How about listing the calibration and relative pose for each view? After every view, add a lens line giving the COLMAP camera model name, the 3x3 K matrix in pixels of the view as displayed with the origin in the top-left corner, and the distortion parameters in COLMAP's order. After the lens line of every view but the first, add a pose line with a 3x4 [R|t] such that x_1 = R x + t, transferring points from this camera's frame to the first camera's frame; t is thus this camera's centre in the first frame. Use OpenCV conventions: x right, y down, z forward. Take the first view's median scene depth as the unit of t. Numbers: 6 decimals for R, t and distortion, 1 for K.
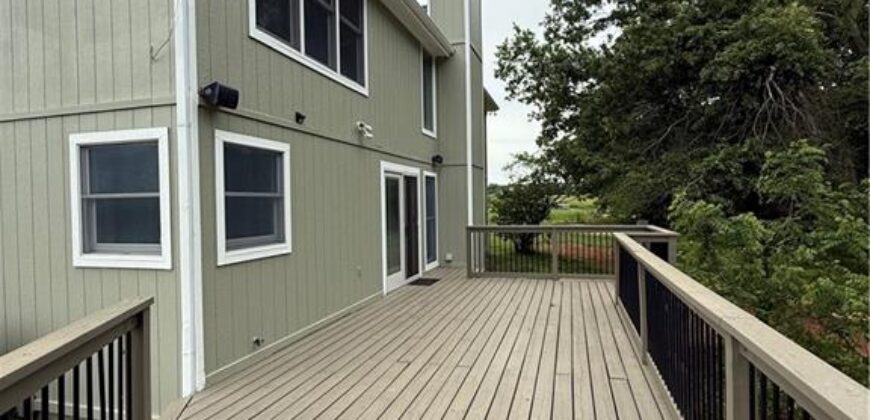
lens RADIAL K [[463.7, 0, 438.3], [0, 463.7, 209.9], [0, 0, 1]] dist [0.026139, 0.002505]
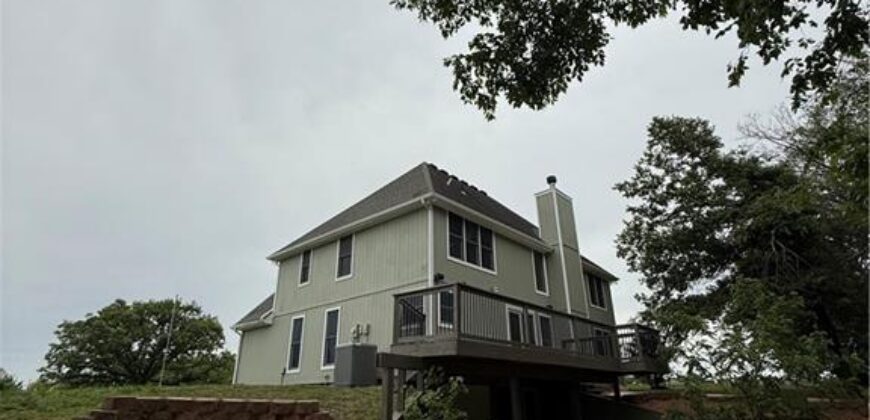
lens RADIAL K [[463.7, 0, 436.6], [0, 463.7, 211.0], [0, 0, 1]] dist [0.026139, 0.002505]
pose [[0.906303, -0.163552, -0.389699, 0.382815], [-0.004016, 0.918710, -0.394912, 0.270322], [0.422609, 0.359475, 0.831973, -0.836941]]
